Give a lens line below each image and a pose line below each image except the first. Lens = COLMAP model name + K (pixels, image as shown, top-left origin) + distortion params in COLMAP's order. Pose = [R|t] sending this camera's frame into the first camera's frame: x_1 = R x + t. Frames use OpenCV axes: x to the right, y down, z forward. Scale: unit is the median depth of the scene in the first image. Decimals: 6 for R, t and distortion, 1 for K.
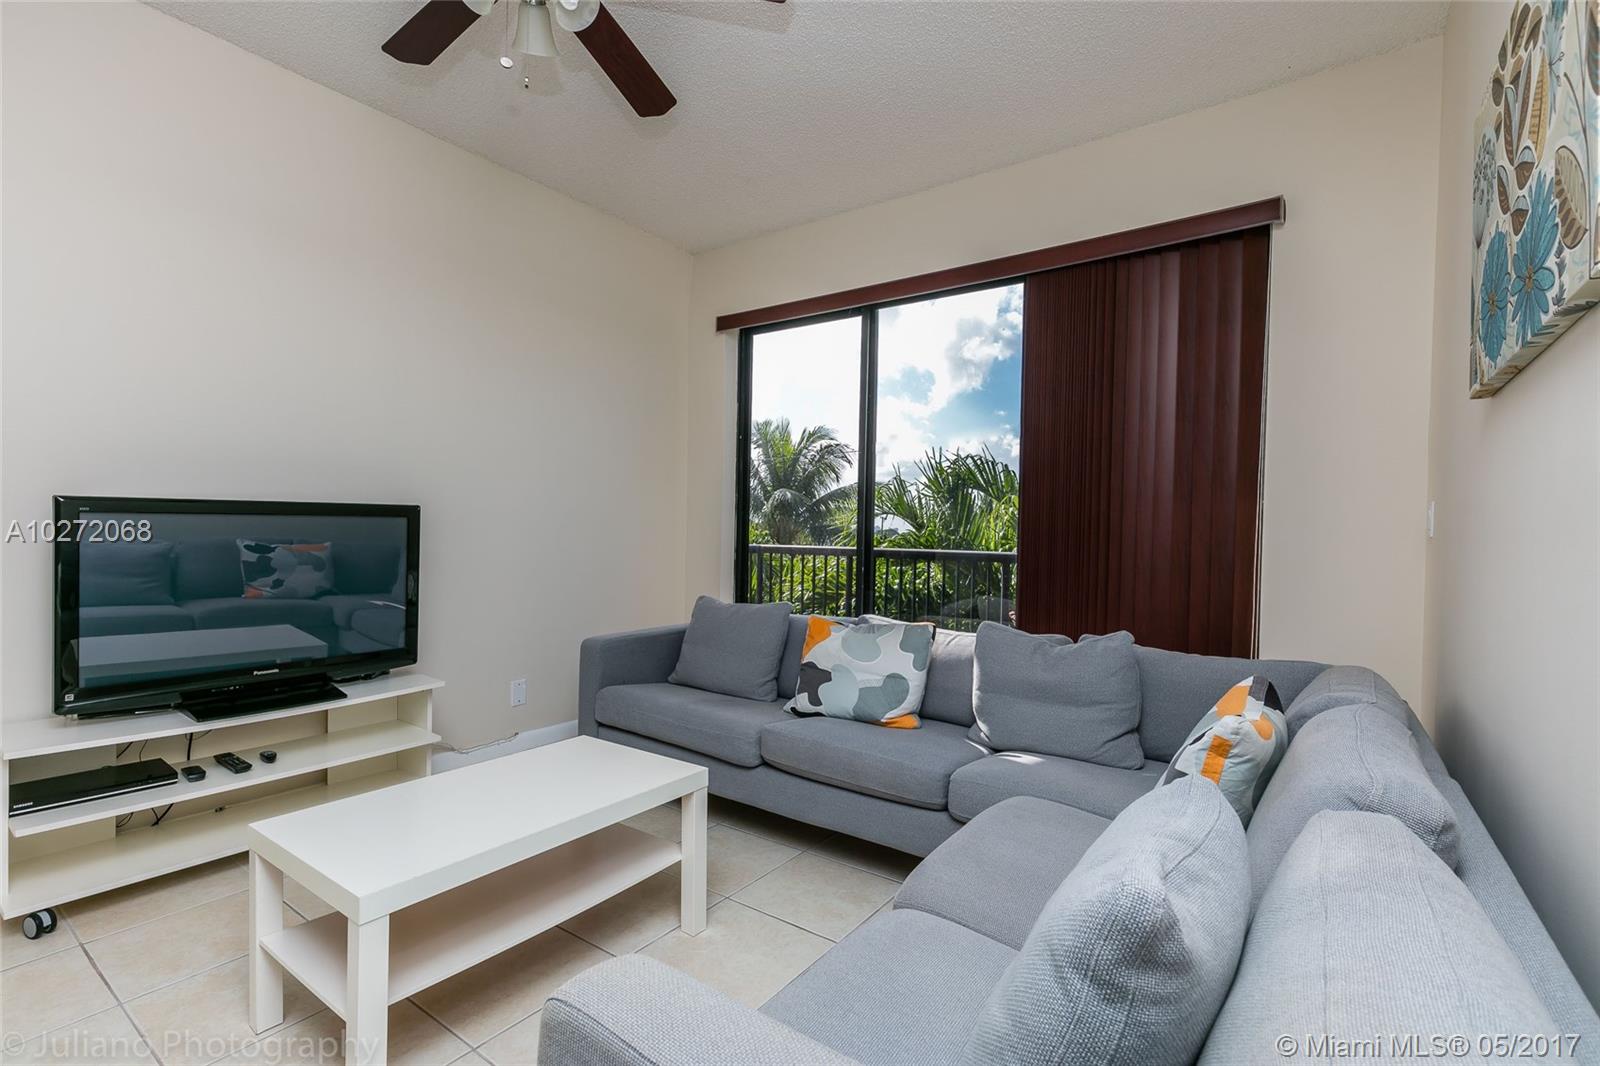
lens RADIAL K [[716.4, 0, 807.3], [0, 716.4, 535.7], [0, 0, 1]] dist [0.000530, 0.000165]
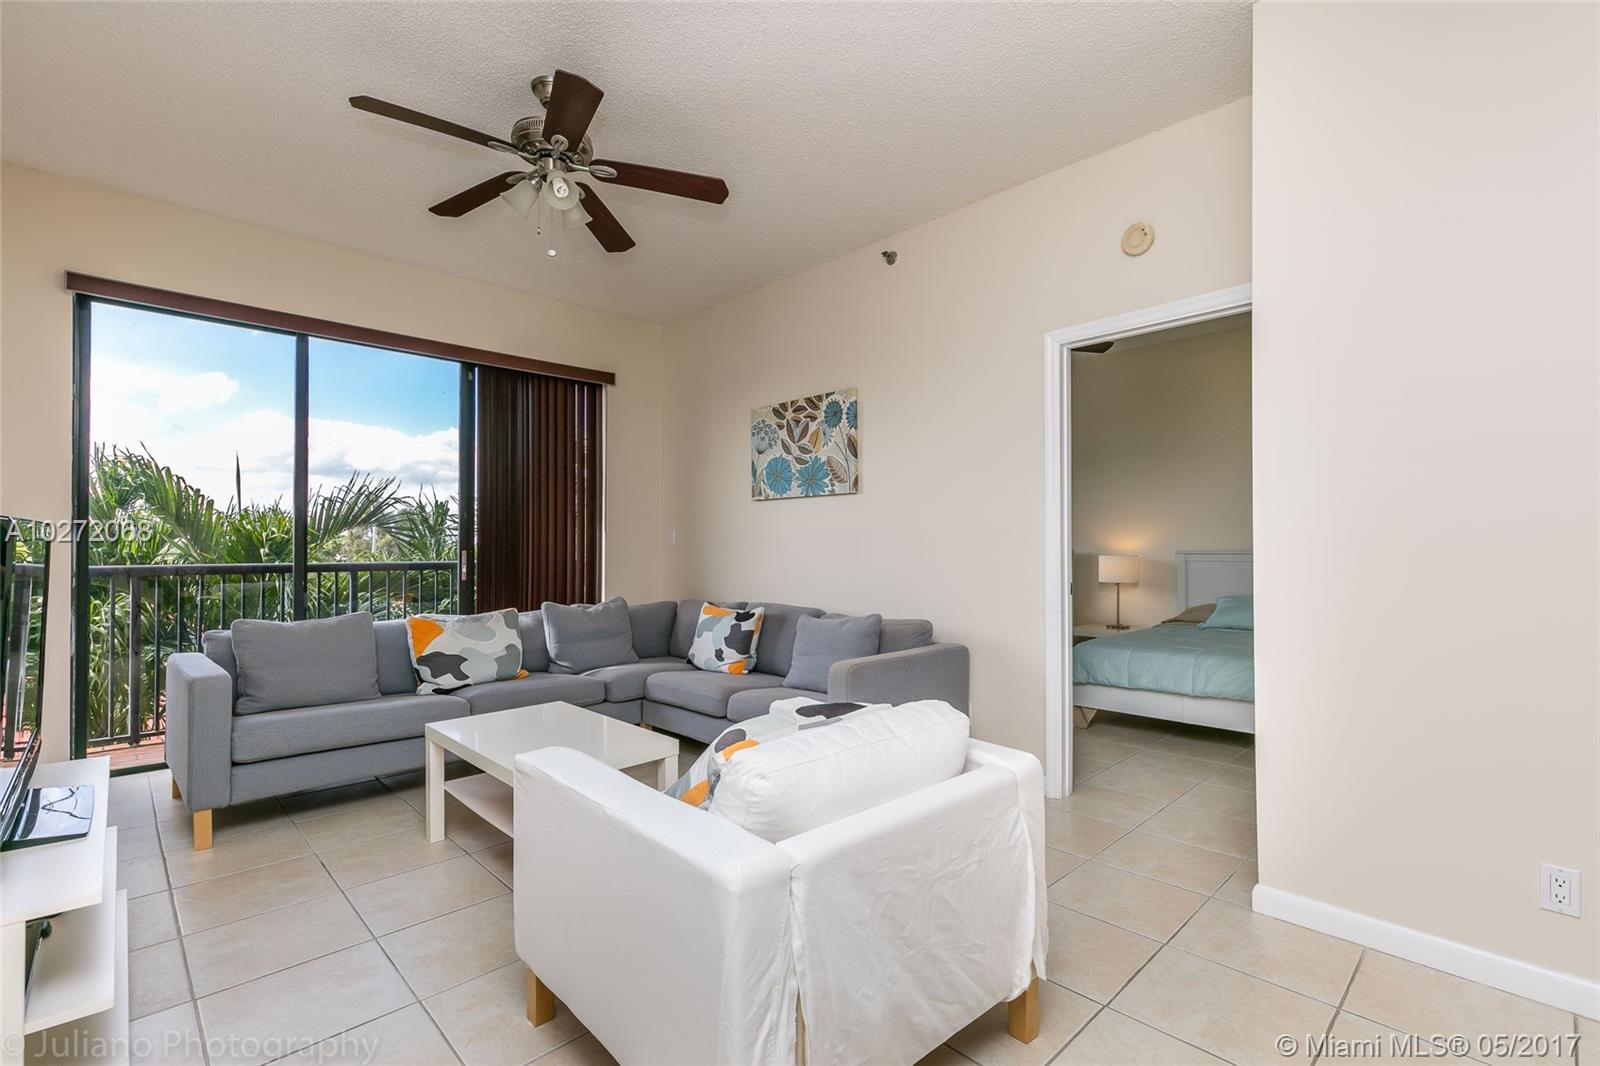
lens RADIAL K [[716.4, 0, 807.3], [0, 716.4, 535.7], [0, 0, 1]] dist [0.000530, 0.000165]
pose [[0.190307, -0.009136, 0.981682, -1.133459], [0.008883, 0.999932, 0.007583, -0.033844], [-0.981684, 0.007277, 0.190375, 0.113531]]
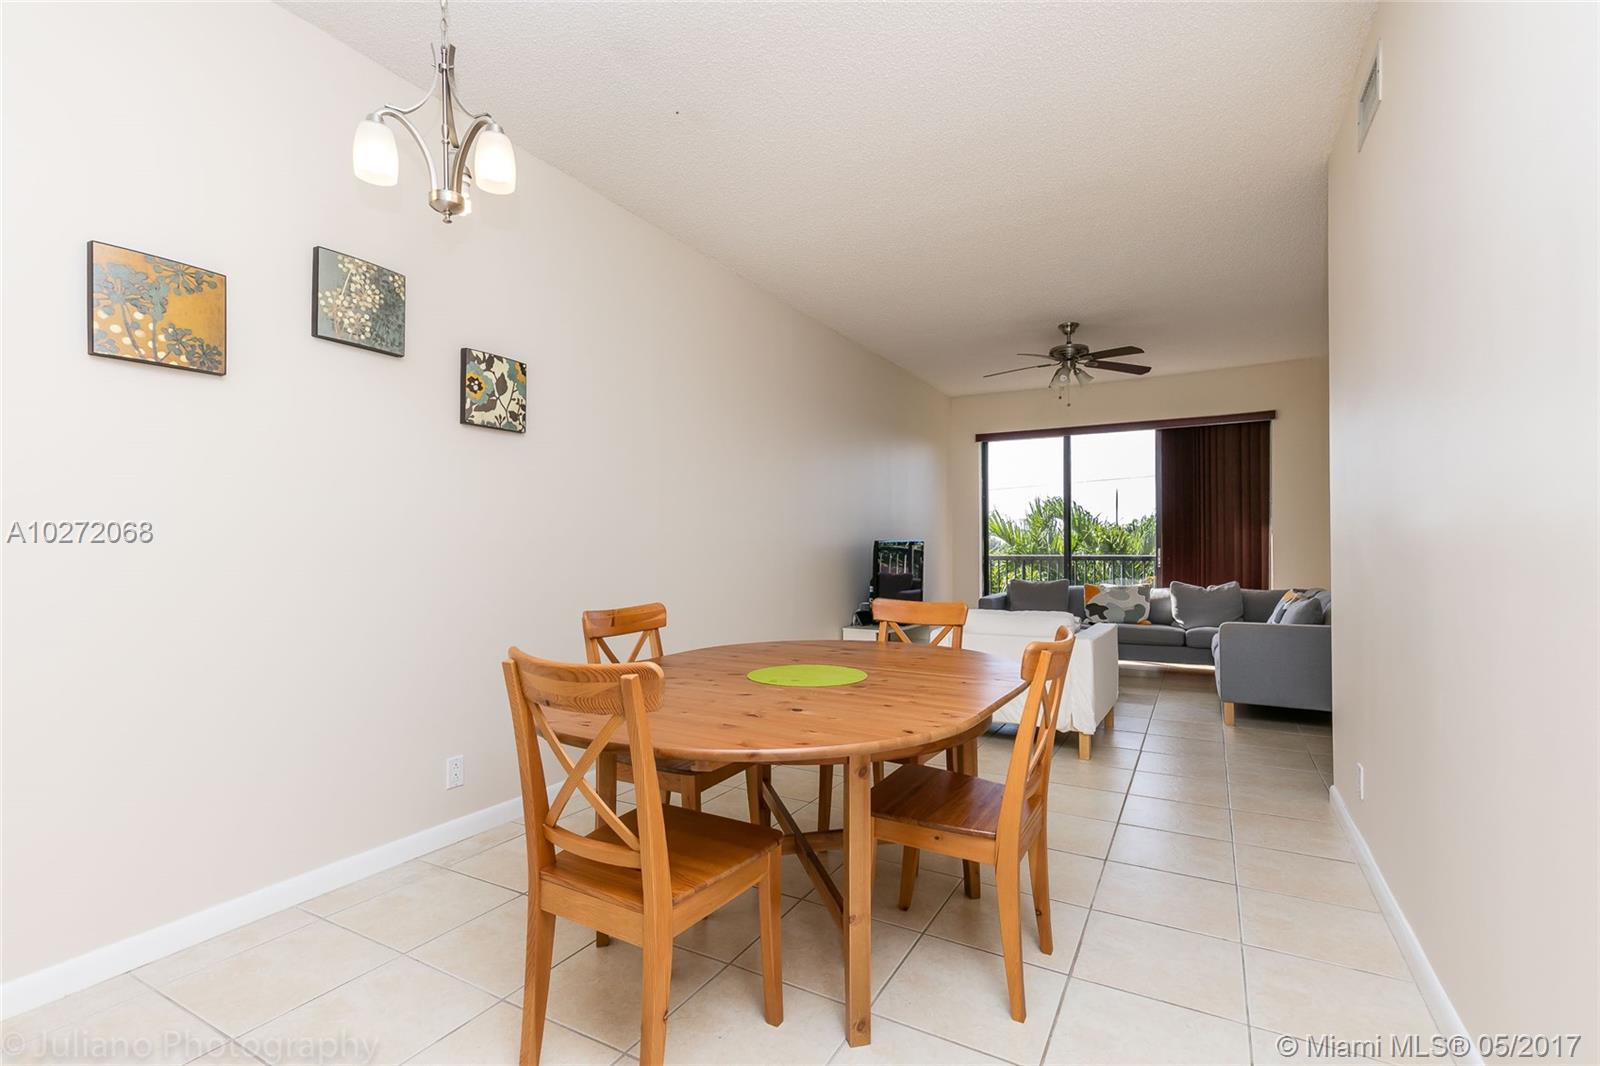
lens RADIAL K [[725.5, 0, 801.7], [0, 725.5, 543.4], [0, 0, 1]] dist [0.001431, 0.000207]
pose [[0.994576, -0.023863, 0.101236, -1.209078], [0.024977, 0.999640, -0.009751, -0.021230], [-0.100967, 0.012226, 0.994815, -1.303025]]
